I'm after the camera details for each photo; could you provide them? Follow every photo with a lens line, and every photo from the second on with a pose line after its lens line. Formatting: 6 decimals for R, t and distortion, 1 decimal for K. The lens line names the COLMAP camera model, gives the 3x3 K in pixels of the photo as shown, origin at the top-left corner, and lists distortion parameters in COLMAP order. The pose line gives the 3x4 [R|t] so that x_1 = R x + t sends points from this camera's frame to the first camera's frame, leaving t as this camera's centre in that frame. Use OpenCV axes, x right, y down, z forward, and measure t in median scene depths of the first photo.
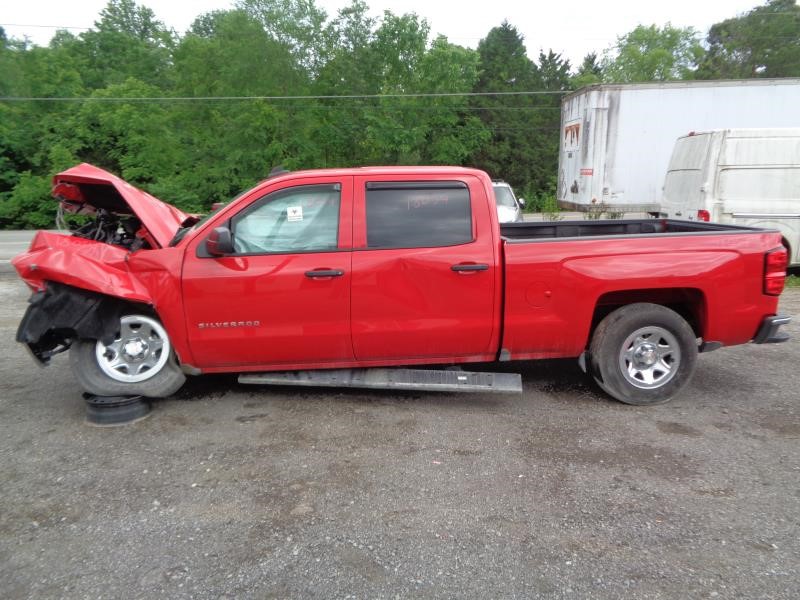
lens RADIAL K [[608.4, 0, 402.6], [0, 608.4, 299.8], [0, 0, 1]] dist [0.008963, 0.007978]
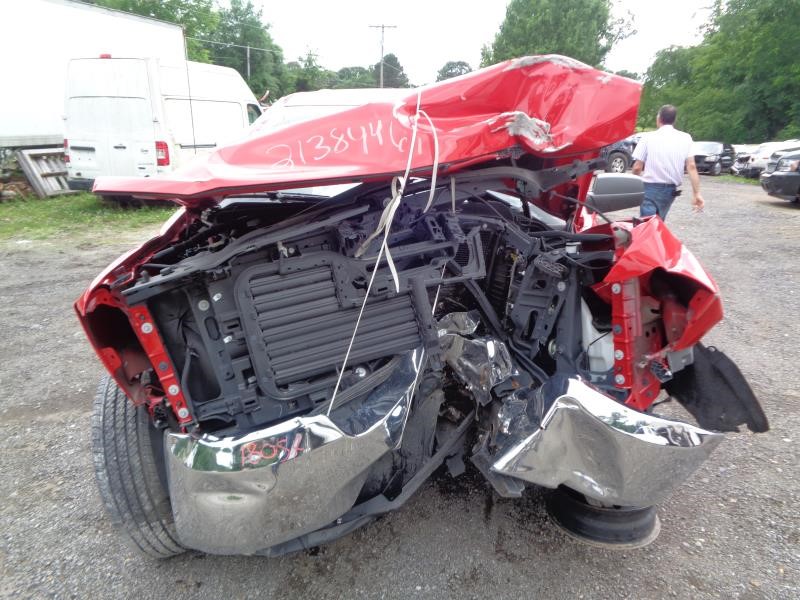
lens RADIAL K [[606.7, 0, 403.8], [0, 606.7, 300.9], [0, 0, 1]] dist [0.003489, 0.015480]
pose [[0.201074, -0.272942, 0.940782, -0.131298], [0.166196, 0.955980, 0.241830, -0.023399], [-0.965374, 0.107729, 0.237585, 0.133705]]
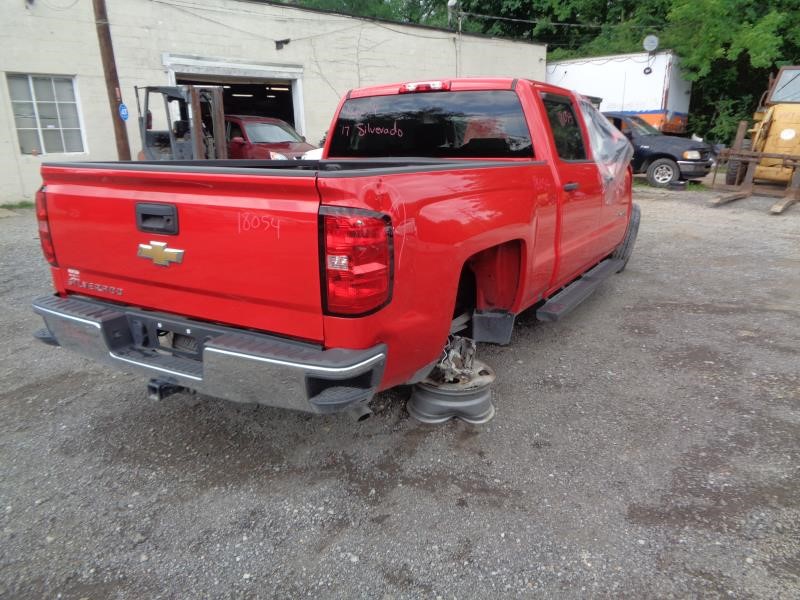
lens RADIAL K [[606.7, 0, 403.8], [0, 606.7, 300.9], [0, 0, 1]] dist [0.003489, 0.015480]
pose [[-0.577076, 0.219359, -0.786679, 0.130514], [-0.145667, 0.920161, 0.363435, -0.037061], [0.803594, 0.324323, -0.499050, 0.233377]]
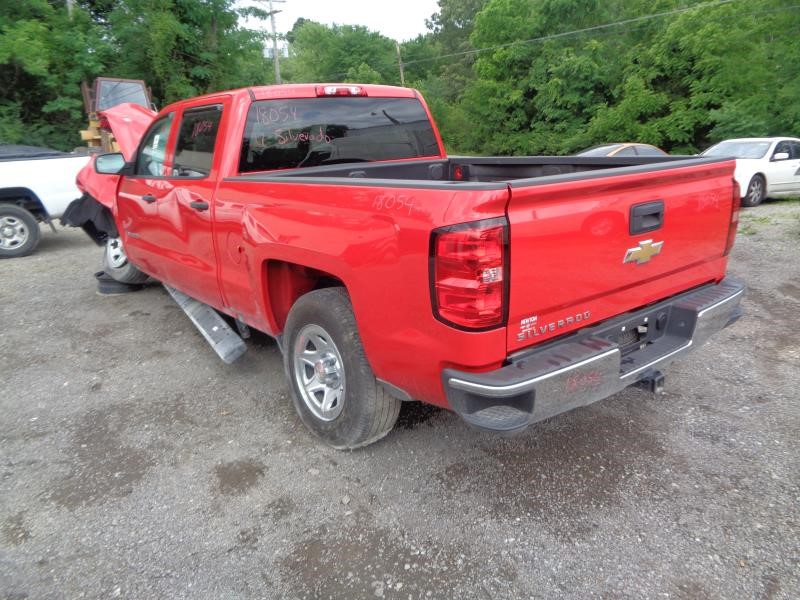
lens RADIAL K [[606.7, 0, 403.8], [0, 606.7, 300.9], [0, 0, 1]] dist [0.003489, 0.015480]
pose [[0.548784, 0.214009, -0.808106, 0.134374], [-0.121999, 0.976829, 0.175843, -0.014341], [0.827014, 0.002089, 0.562177, 0.100389]]
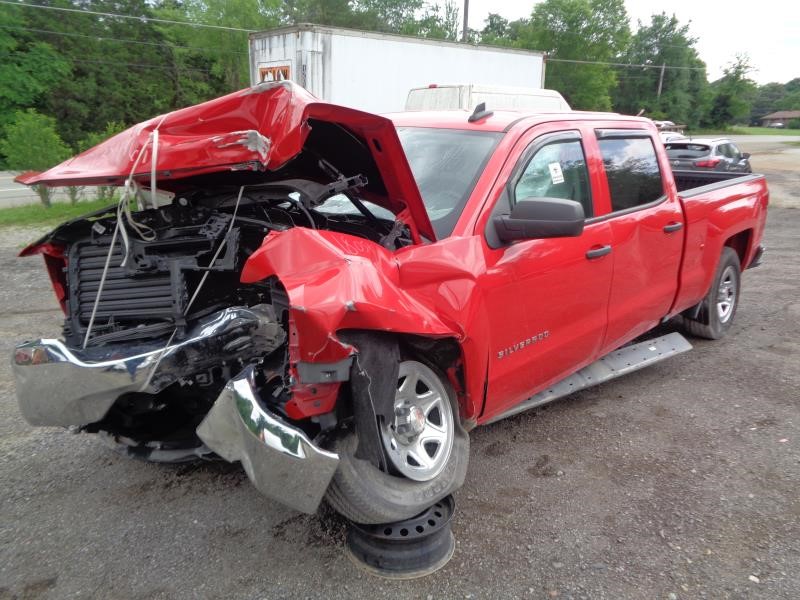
lens RADIAL K [[606.7, 0, 403.8], [0, 606.7, 300.9], [0, 0, 1]] dist [0.003489, 0.015480]
pose [[0.743333, -0.164804, 0.648302, -0.105733], [0.109783, 0.986090, 0.124797, -0.013537], [-0.659851, -0.021593, 0.751086, 0.077369]]
